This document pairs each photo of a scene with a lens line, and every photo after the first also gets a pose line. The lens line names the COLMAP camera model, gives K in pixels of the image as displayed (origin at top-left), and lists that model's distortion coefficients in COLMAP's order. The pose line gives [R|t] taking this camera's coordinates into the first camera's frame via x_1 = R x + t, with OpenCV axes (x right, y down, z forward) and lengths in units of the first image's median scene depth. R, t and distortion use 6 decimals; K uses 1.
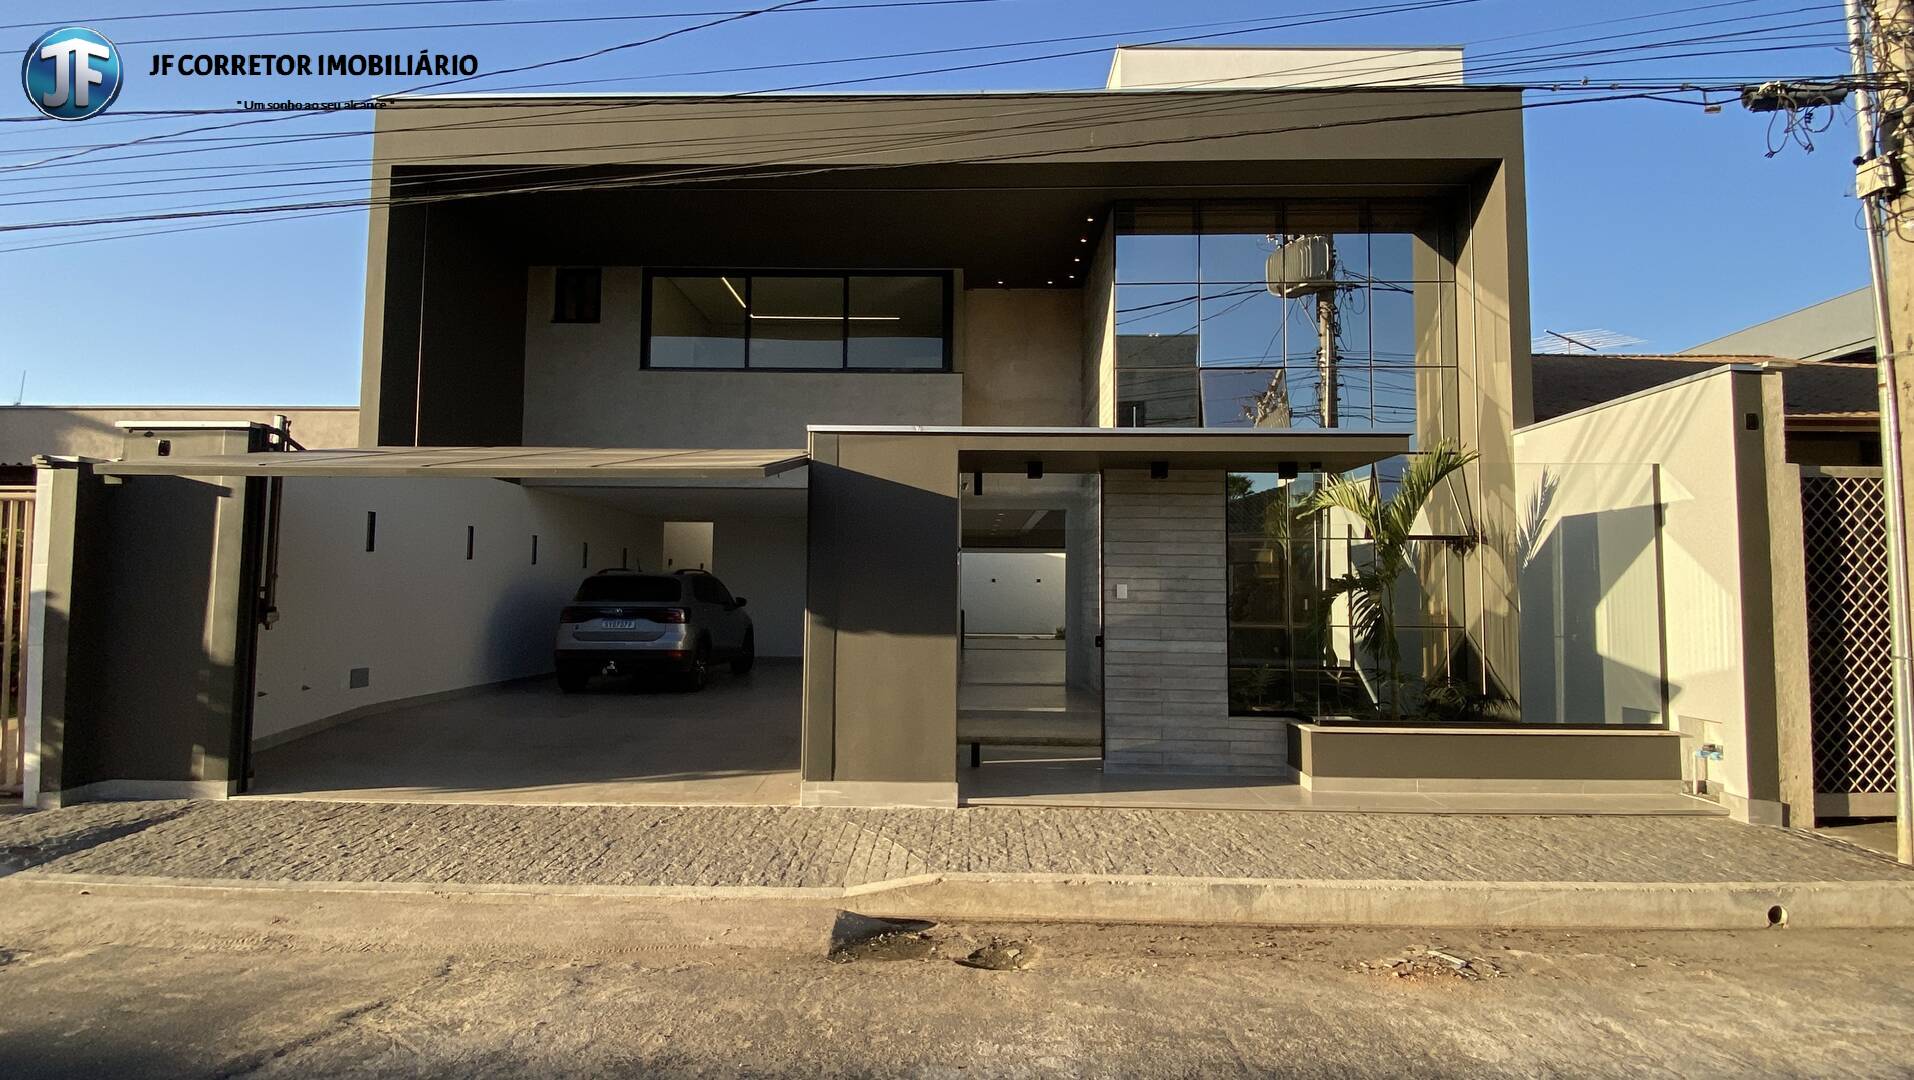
lens RADIAL K [[887.6, 0, 957.0], [0, 887.6, 540.0], [0, 0, 1]] dist [0.060631, -0.054534]
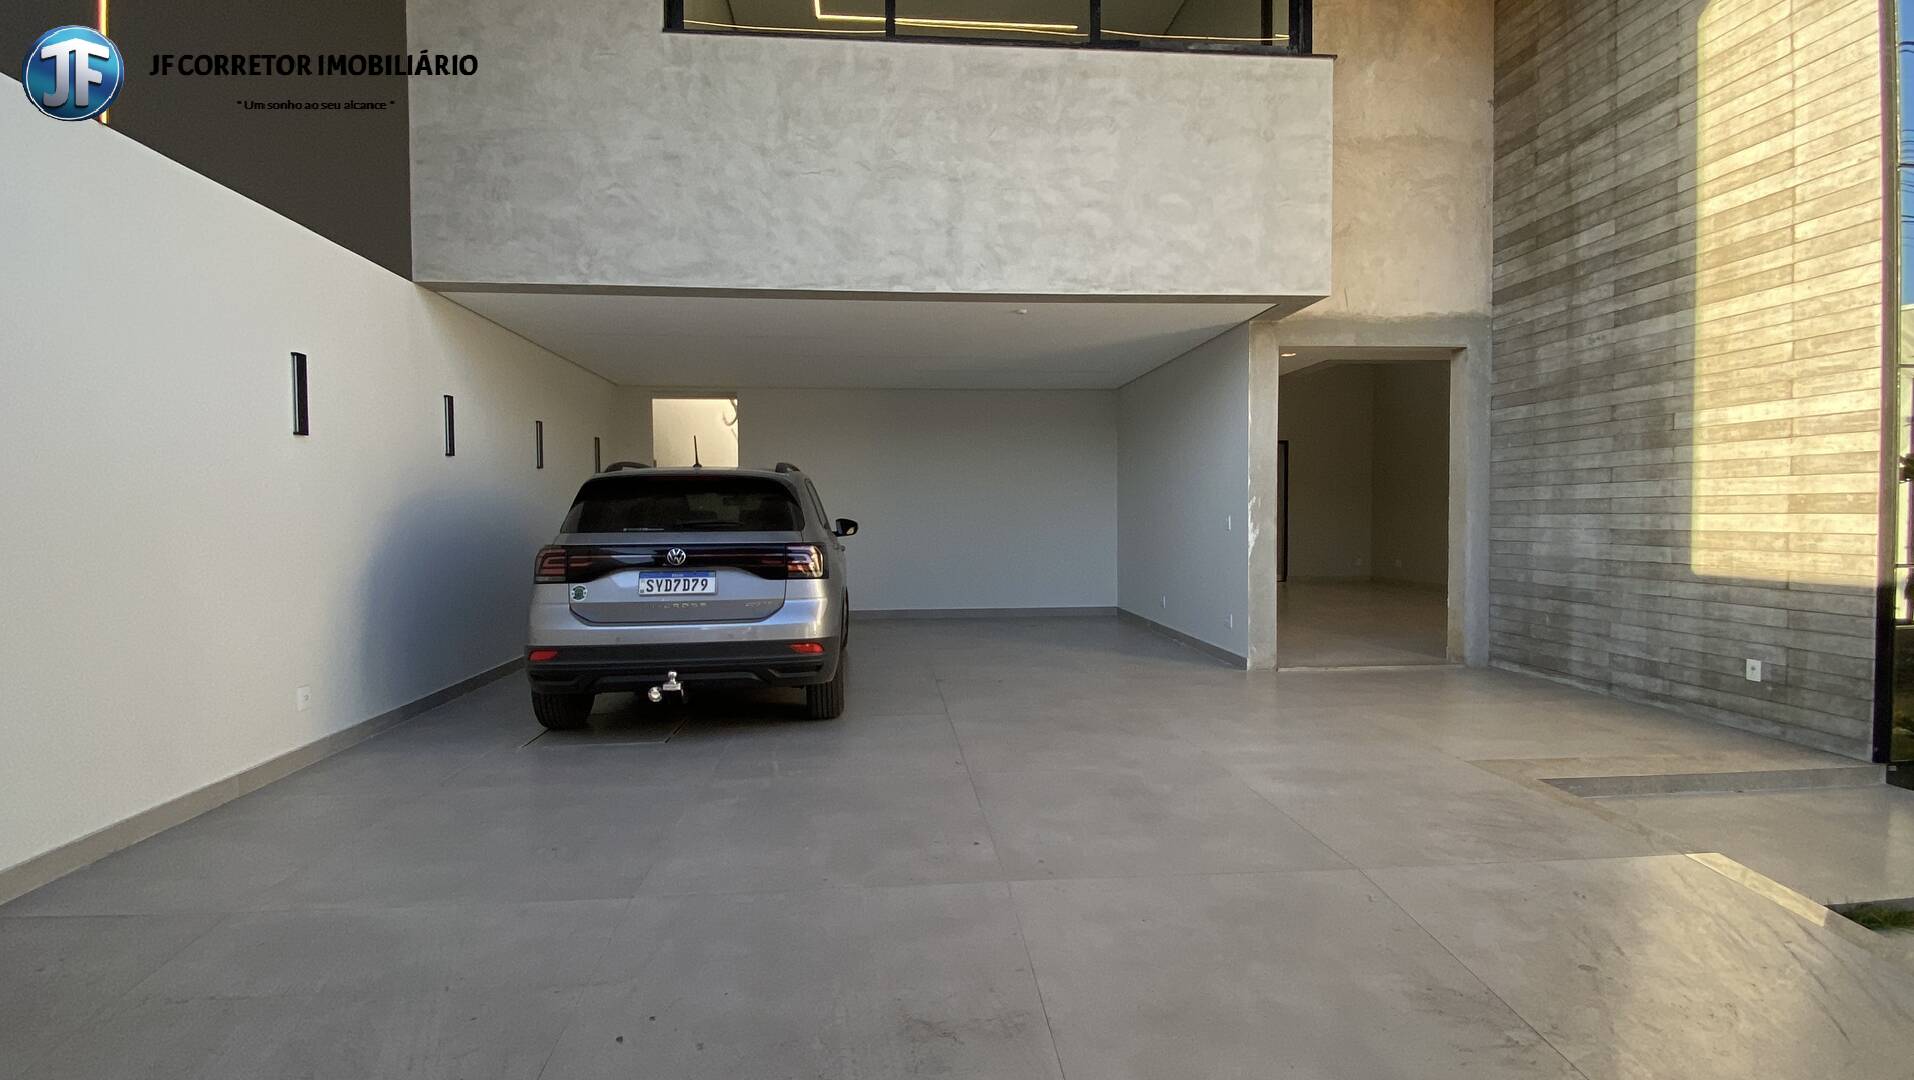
lens RADIAL K [[902.6, 0, 957.0], [0, 902.6, 540.0], [0, 0, 1]] dist [0.038857, -0.031340]
pose [[0.994827, -0.018280, 0.099927, -0.283577], [0.009191, 0.995838, 0.090673, 0.033861], [-0.101169, -0.089286, 0.990855, 0.546536]]
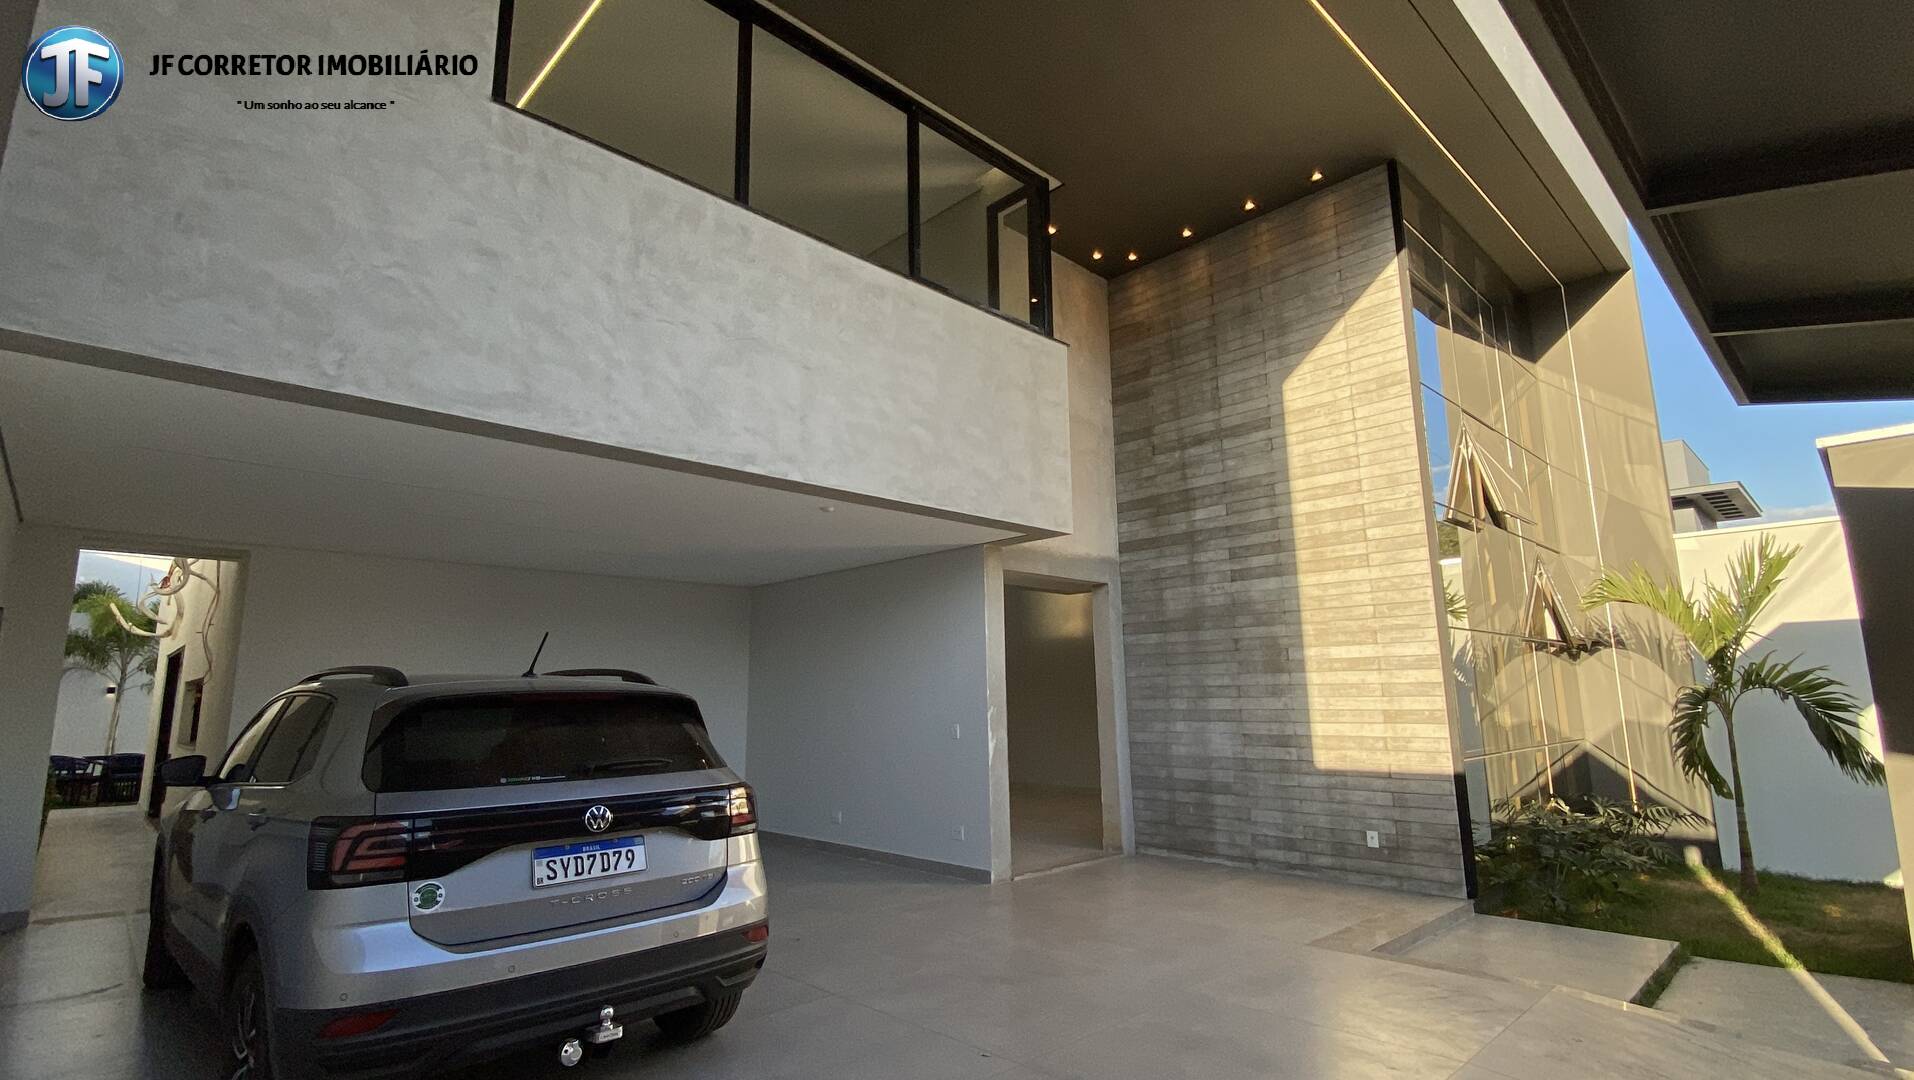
lens RADIAL K [[887.6, 0, 957.0], [0, 887.6, 540.0], [0, 0, 1]] dist [0.060631, -0.054534]
pose [[0.711505, 0.107841, 0.694356, -0.500616], [-0.023766, 0.991281, -0.129604, 0.026317], [-0.702279, 0.075712, 0.707865, 0.699358]]
